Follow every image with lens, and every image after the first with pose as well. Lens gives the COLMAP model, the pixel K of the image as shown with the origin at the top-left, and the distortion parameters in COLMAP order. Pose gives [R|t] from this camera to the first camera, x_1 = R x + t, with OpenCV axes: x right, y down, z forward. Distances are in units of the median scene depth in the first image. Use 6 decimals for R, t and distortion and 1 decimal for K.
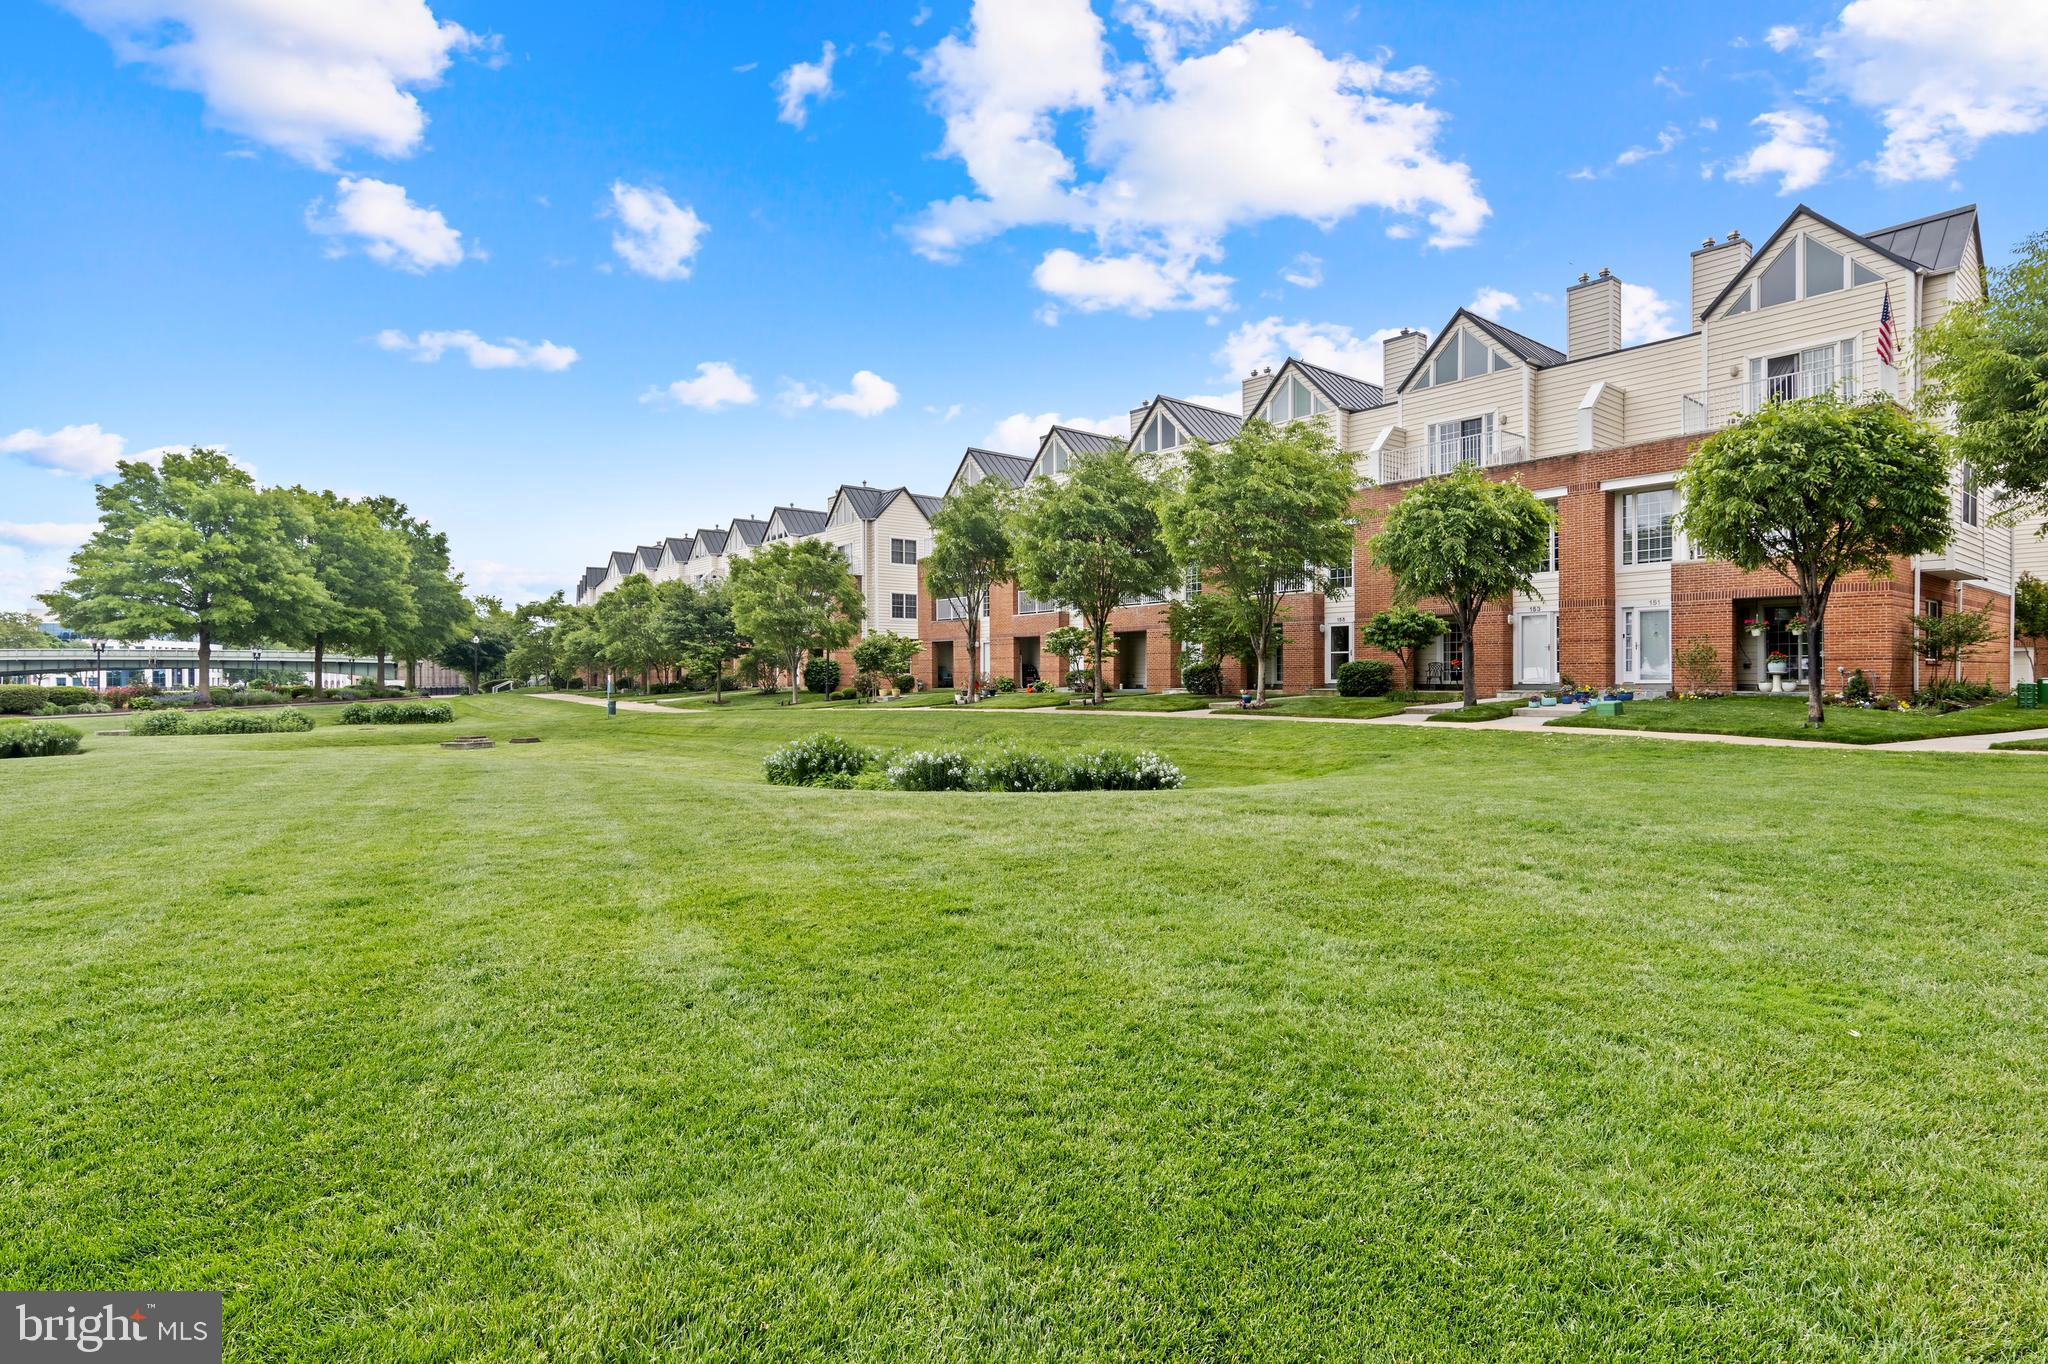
lens RADIAL K [[1051.2, 0, 1018.0], [0, 1051.2, 681.7], [0, 0, 1]] dist [0.010930, -0.000244]
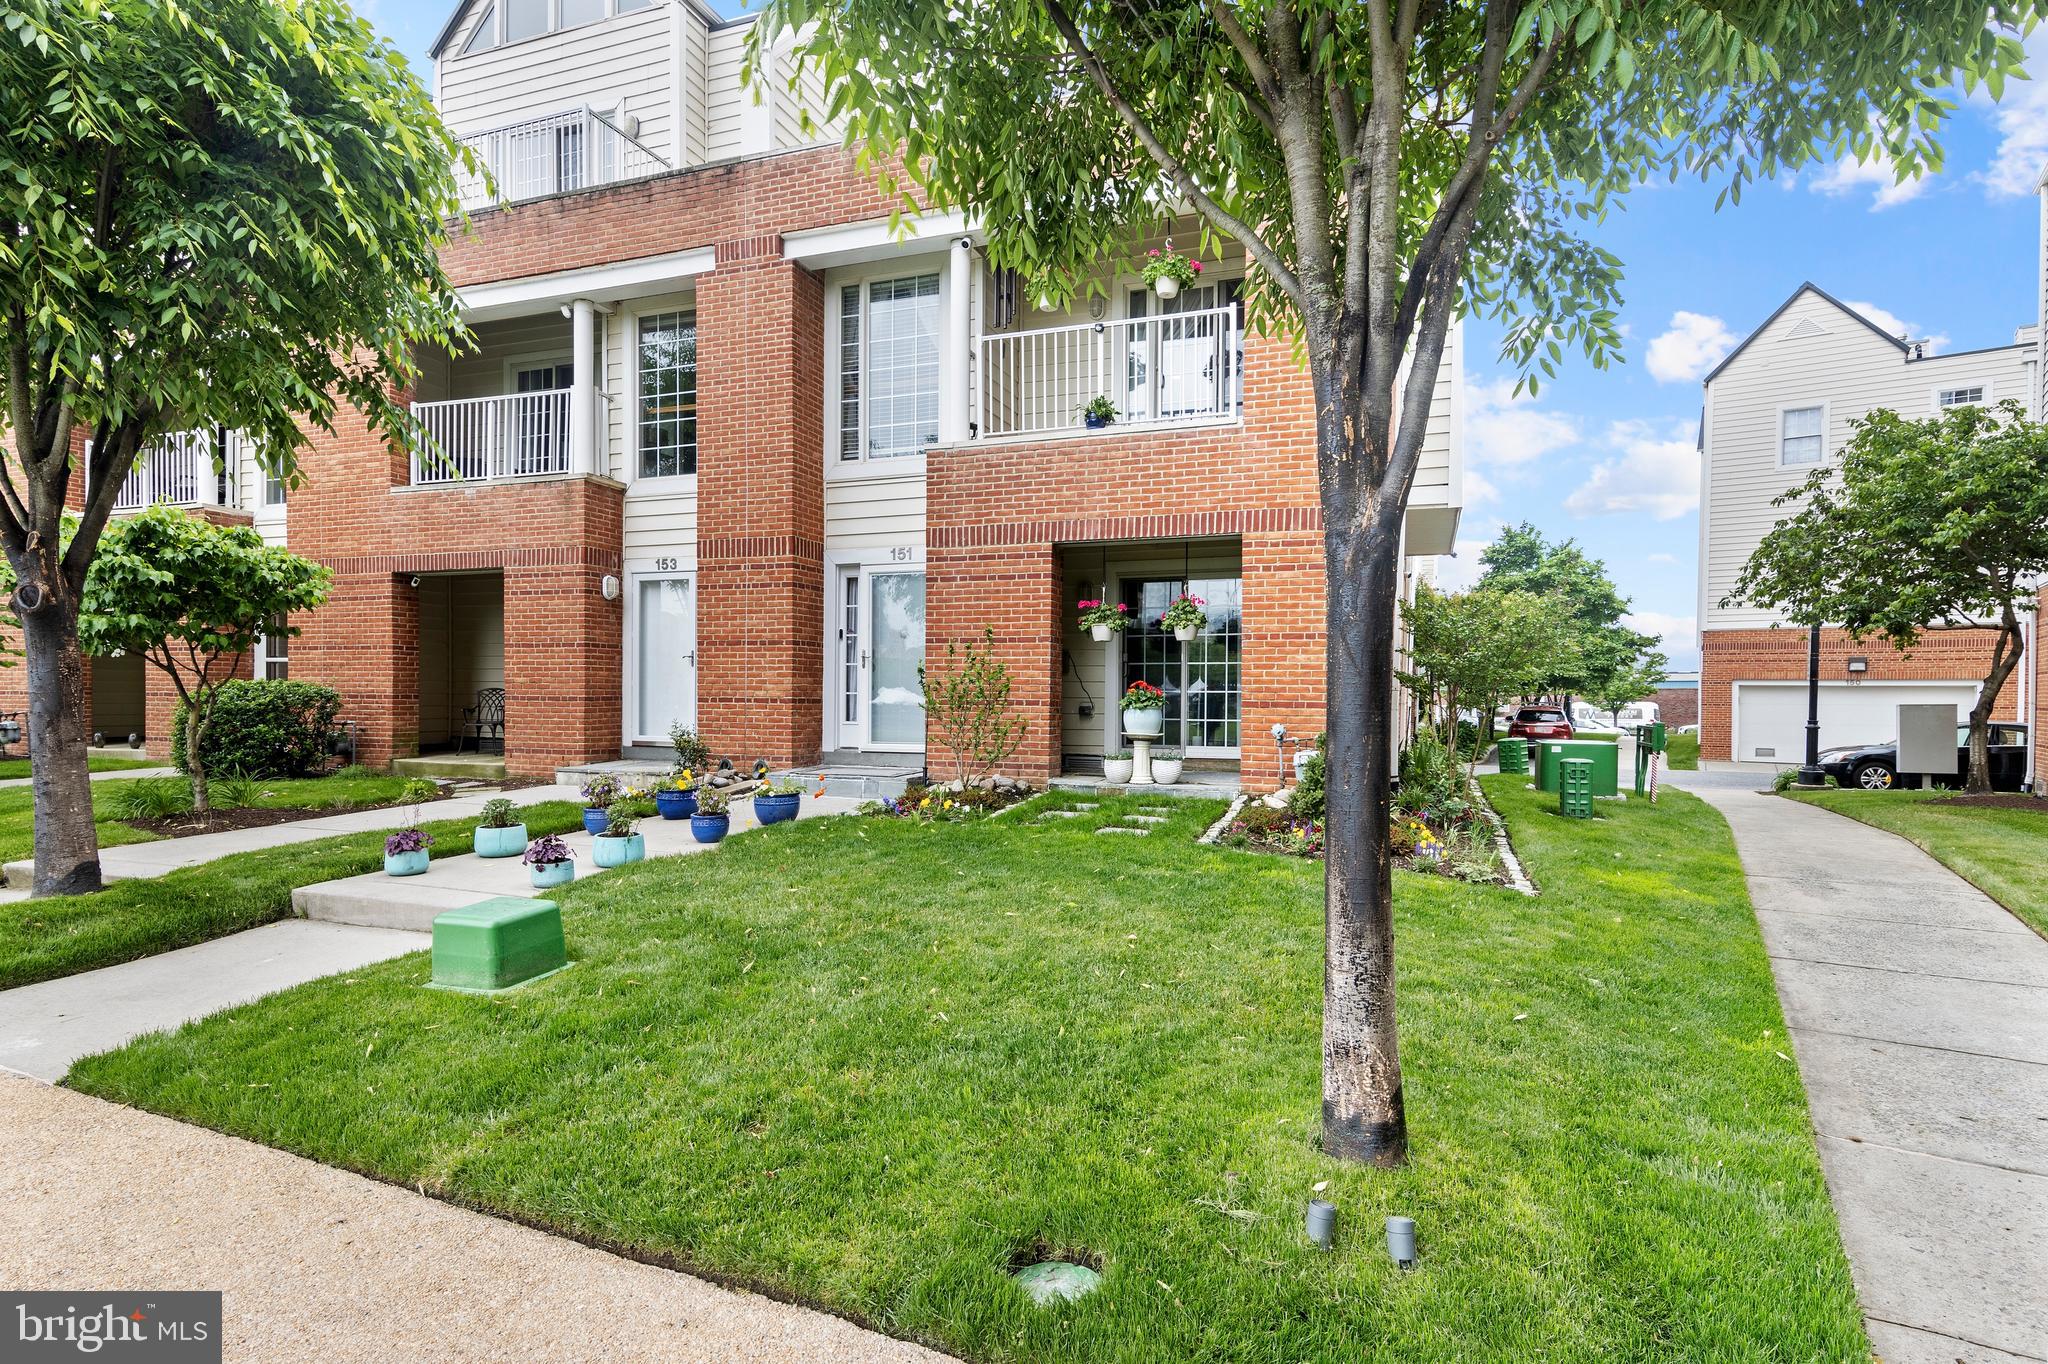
lens RADIAL K [[1051.2, 0, 1036.8], [0, 1051.2, 721.0], [0, 0, 1]] dist [0.010930, -0.000244]
pose [[0.861600, 0.000404, 0.507587, 0.436020], [-0.011246, 0.999769, 0.018295, -0.018171], [-0.507463, -0.021471, 0.861406, 0.613353]]
